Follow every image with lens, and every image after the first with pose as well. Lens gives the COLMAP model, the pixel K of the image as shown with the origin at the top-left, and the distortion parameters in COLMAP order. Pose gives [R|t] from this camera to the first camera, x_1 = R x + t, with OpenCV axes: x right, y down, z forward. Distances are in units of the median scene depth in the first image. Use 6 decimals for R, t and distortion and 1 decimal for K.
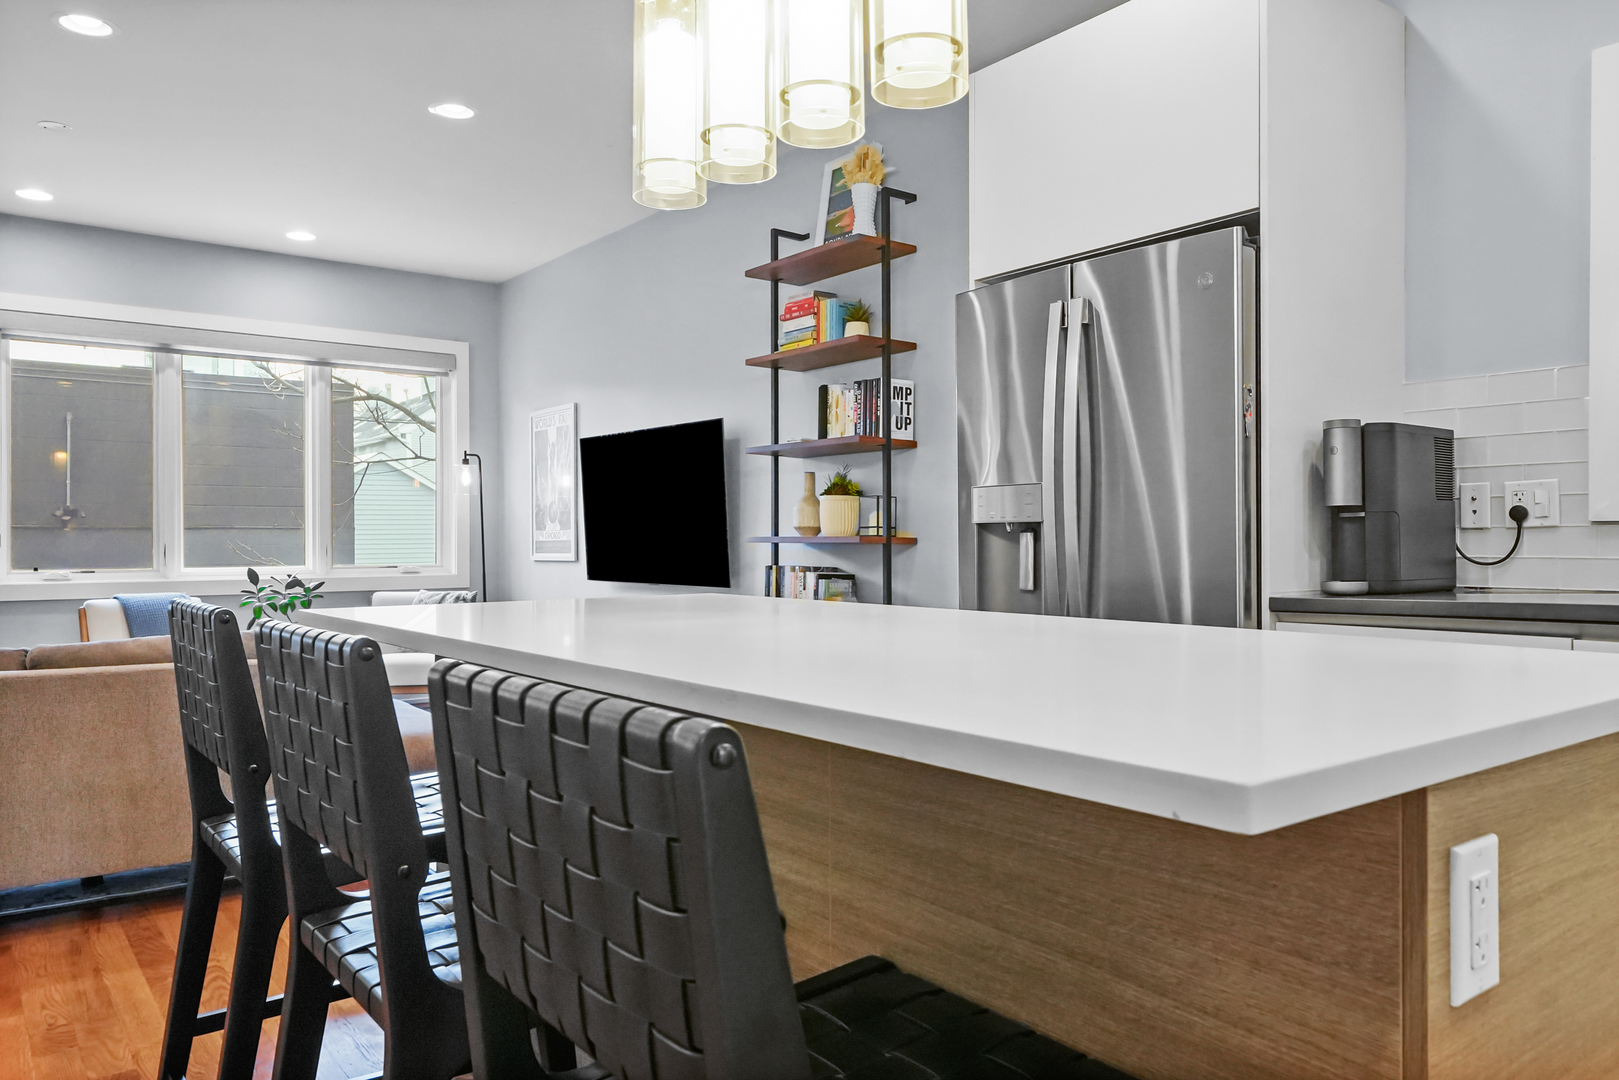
lens RADIAL K [[1135.1, 0, 806.3], [0, 1135.1, 540.7], [0, 0, 1]] dist [0.008419, 0.003740]
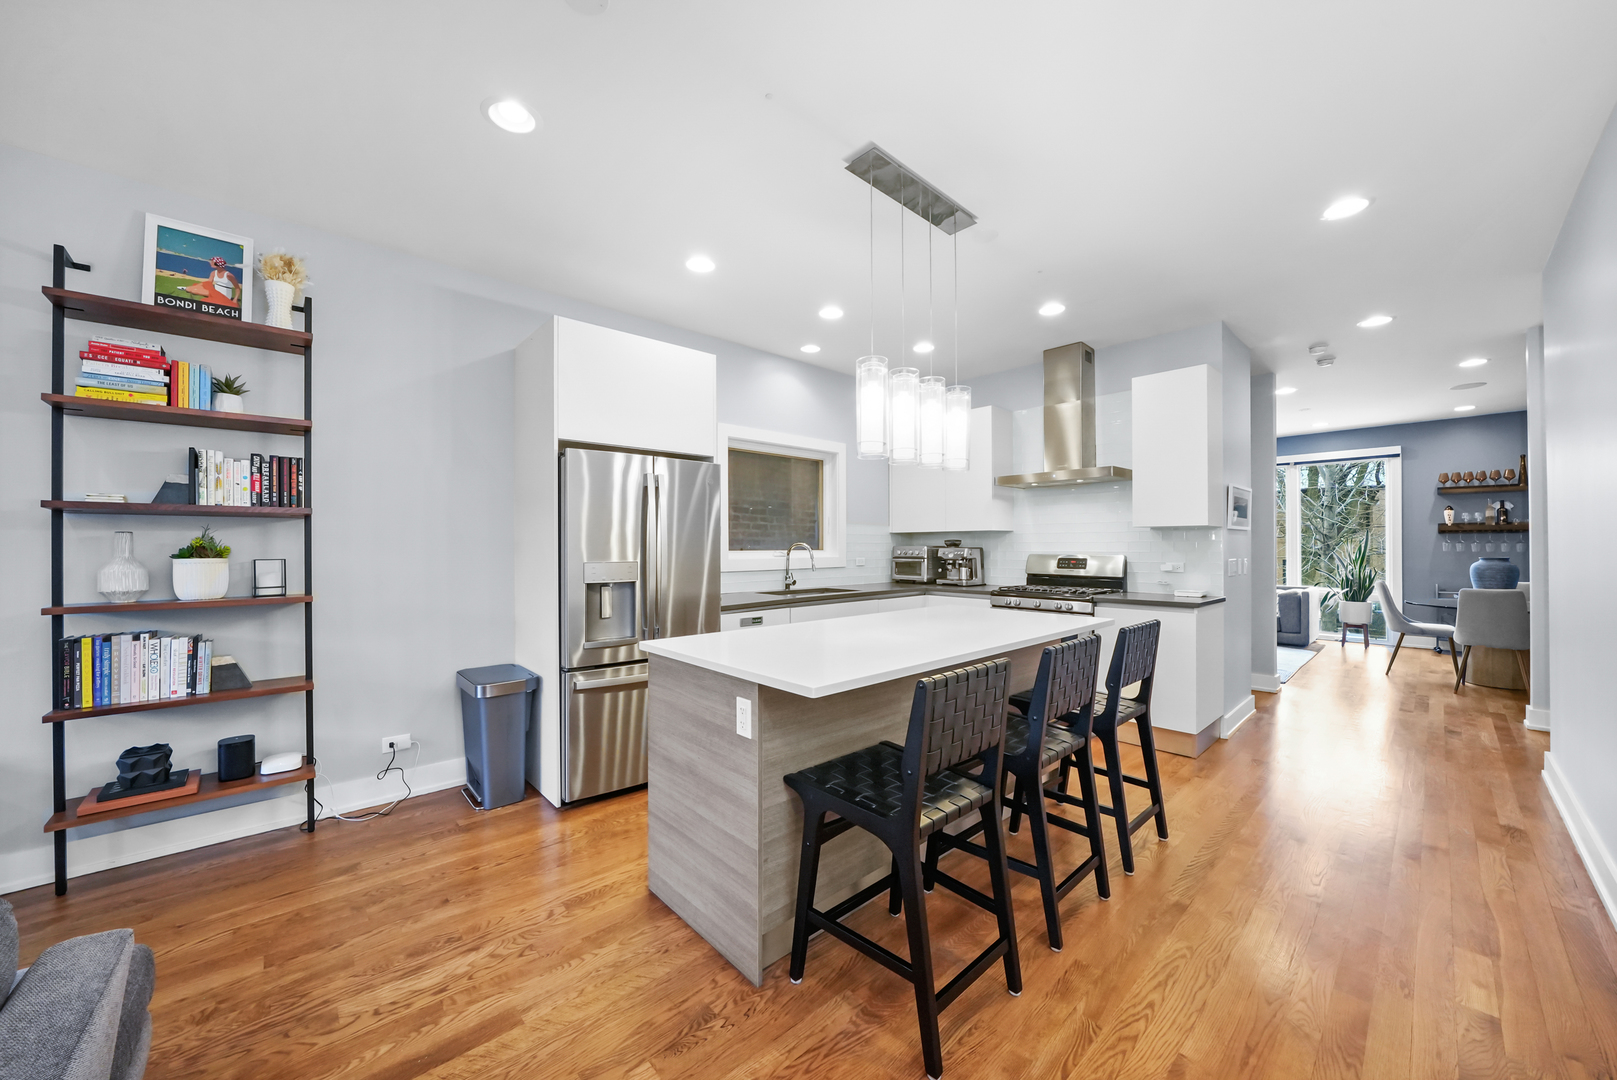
lens RADIAL K [[584.2, 0, 801.2], [0, 584.2, 544.9], [0, 0, 1]] dist [-0.017909, 0.000194]
pose [[-0.081317, 0.004537, 0.996678, -0.511077], [0.003992, 0.999983, -0.004226, -0.046143], [-0.996680, 0.003635, -0.081333, 0.490504]]
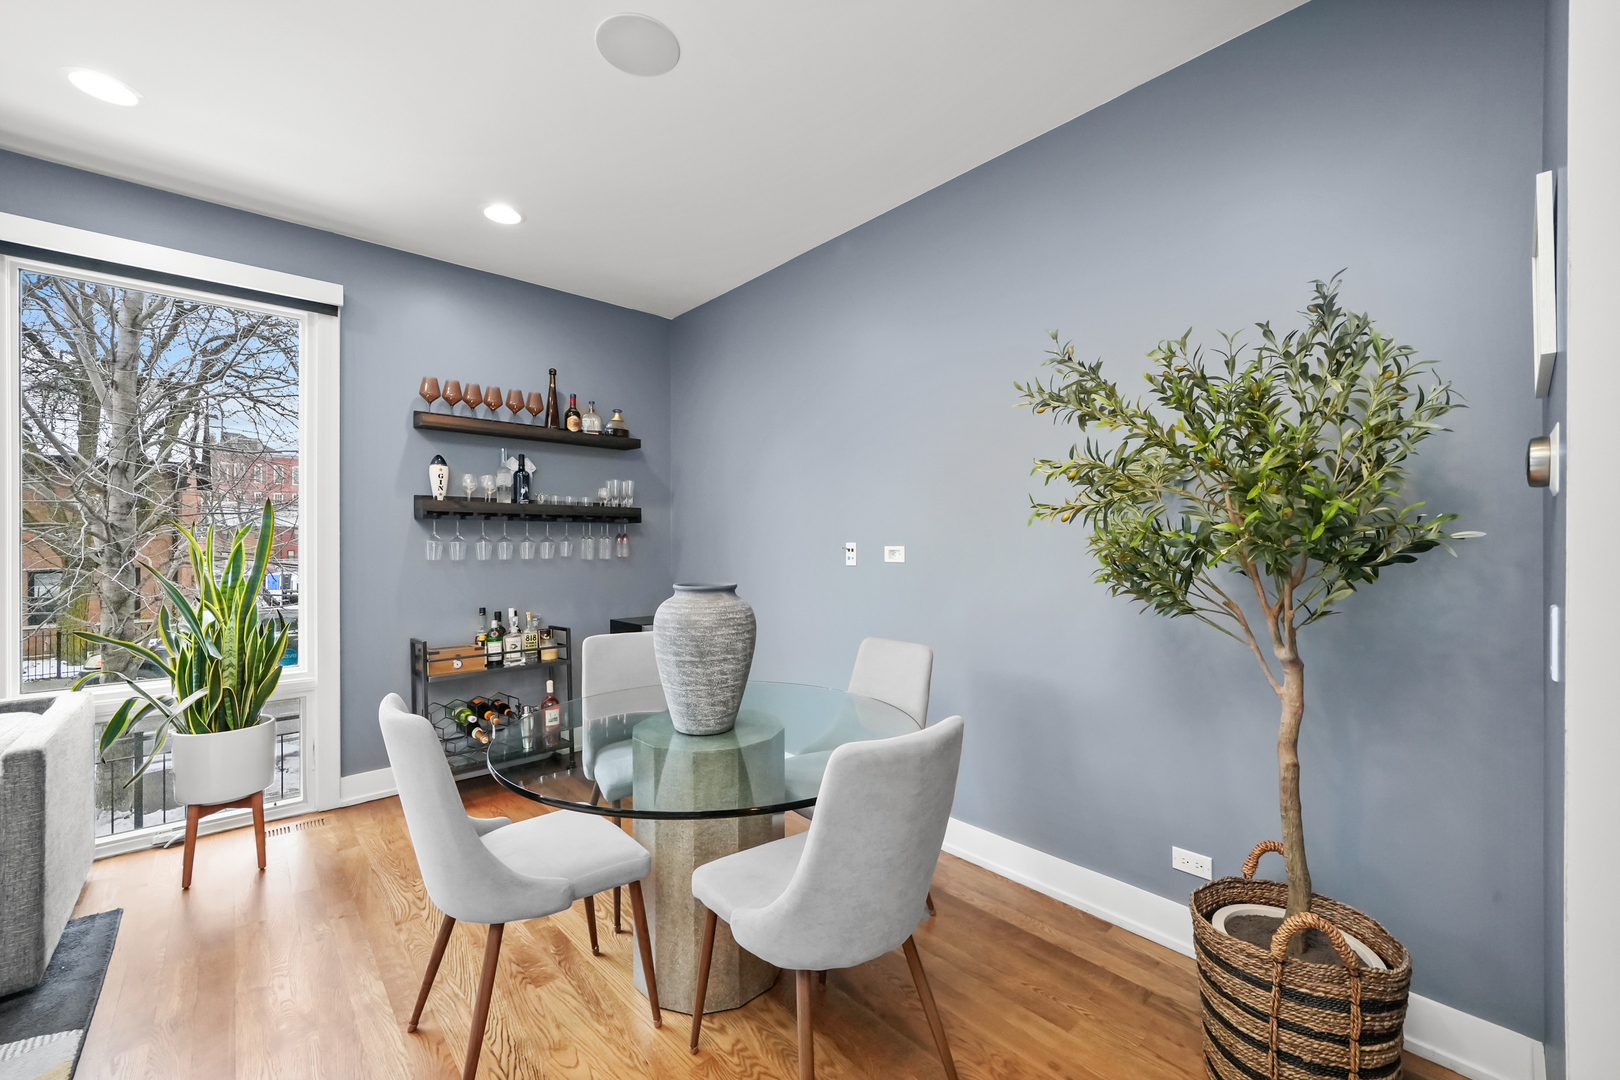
lens RADIAL K [[641.9, 0, 806.1], [0, 641.9, 542.6], [0, 0, 1]] dist [-0.007291, 0.000148]
pose [[-0.997443, 0.000915, -0.071457, 0.436202], [0.000908, 1.000000, 0.000129, -0.048327], [0.071457, 0.000064, -0.997444, -0.524387]]
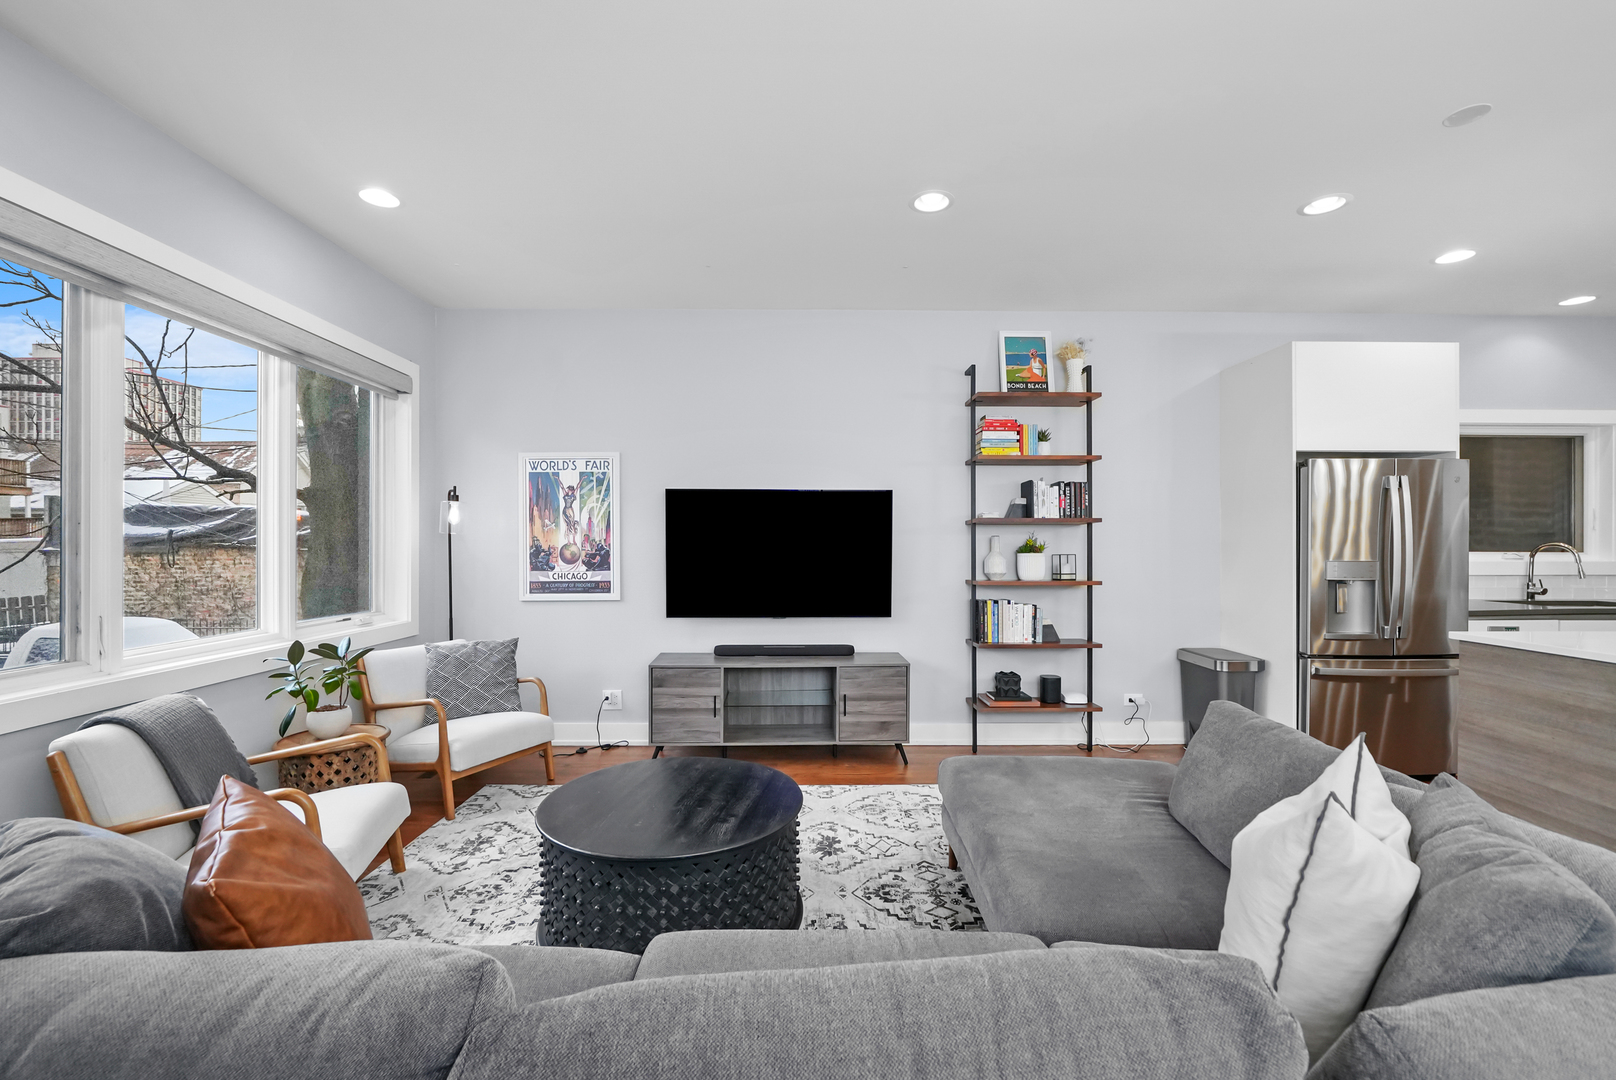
lens RADIAL K [[668.9, 0, 804.8], [0, 668.9, 545.8], [0, 0, 1]] dist [-0.009272, 0.000008]
pose [[0.598959, 0.001380, 0.800778, -0.850099], [-0.001547, 0.999999, -0.000566, -0.047203], [-0.800778, -0.000900, 0.598960, 0.683293]]
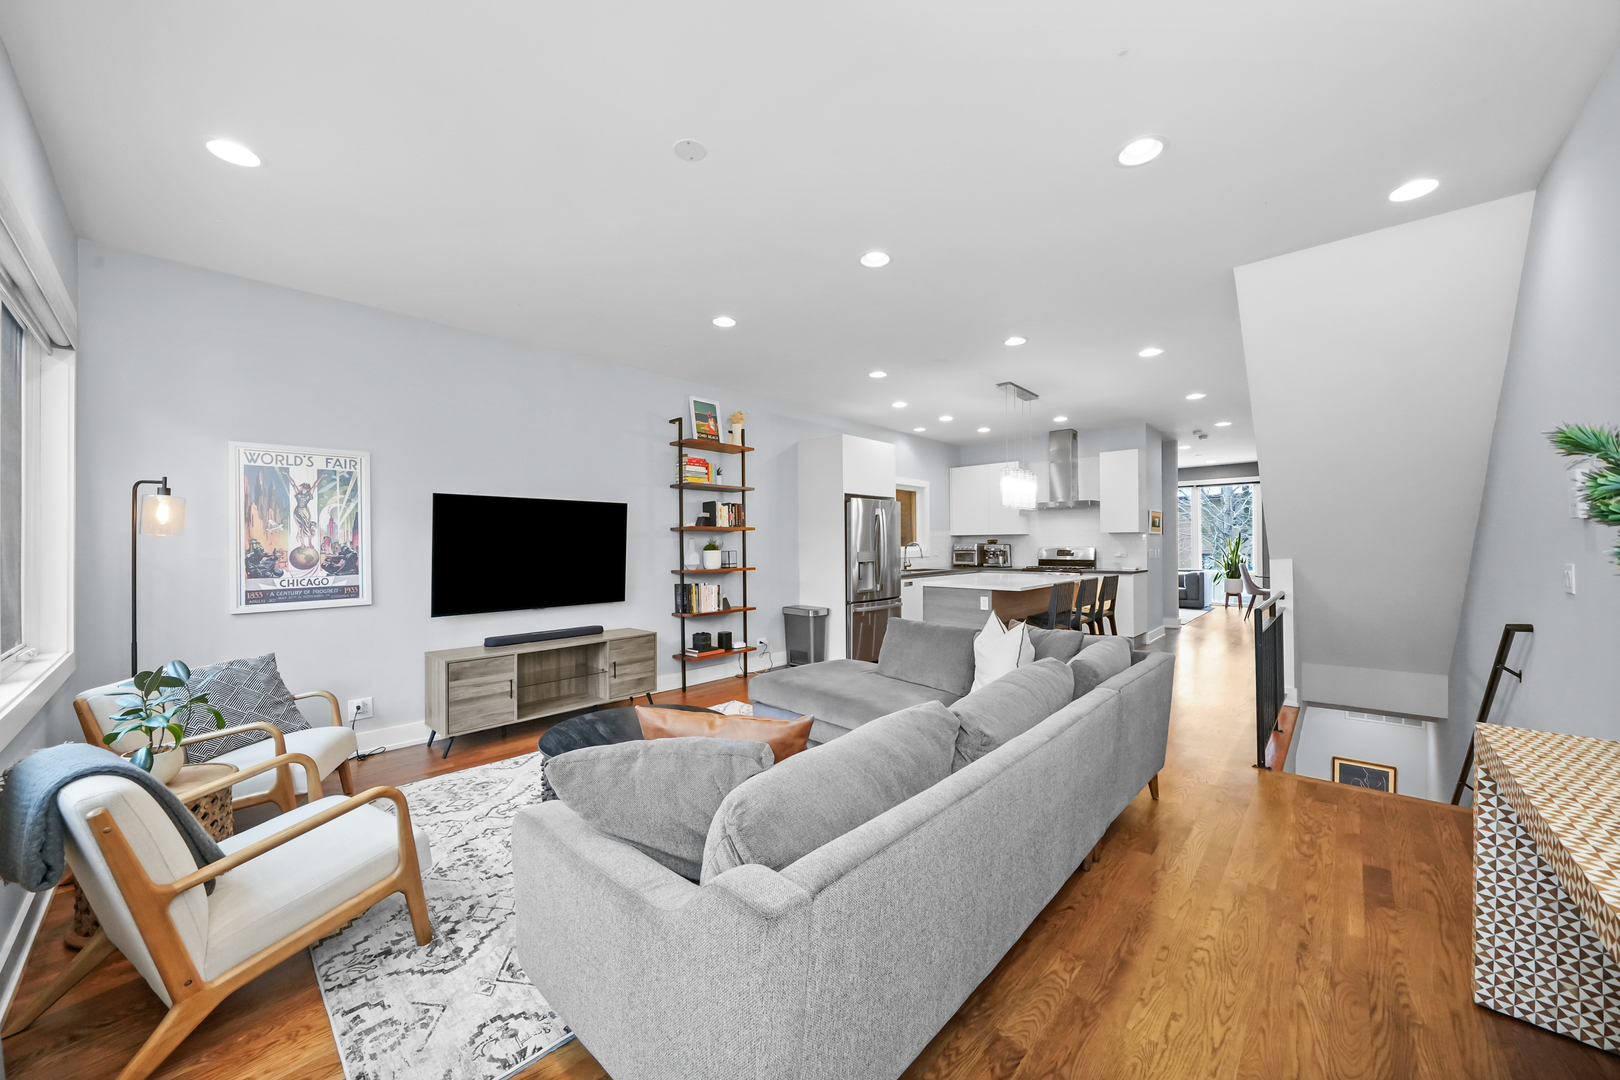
lens RADIAL K [[588.4, 0, 805.3], [0, 588.4, 541.2], [0, 0, 1]] dist [-0.020925, 0.000012]
pose [[-0.168384, 0.009469, 0.985676, -1.120797], [0.009382, 0.999924, -0.008003, -0.045451], [-0.985677, 0.007900, -0.168460, 0.983799]]
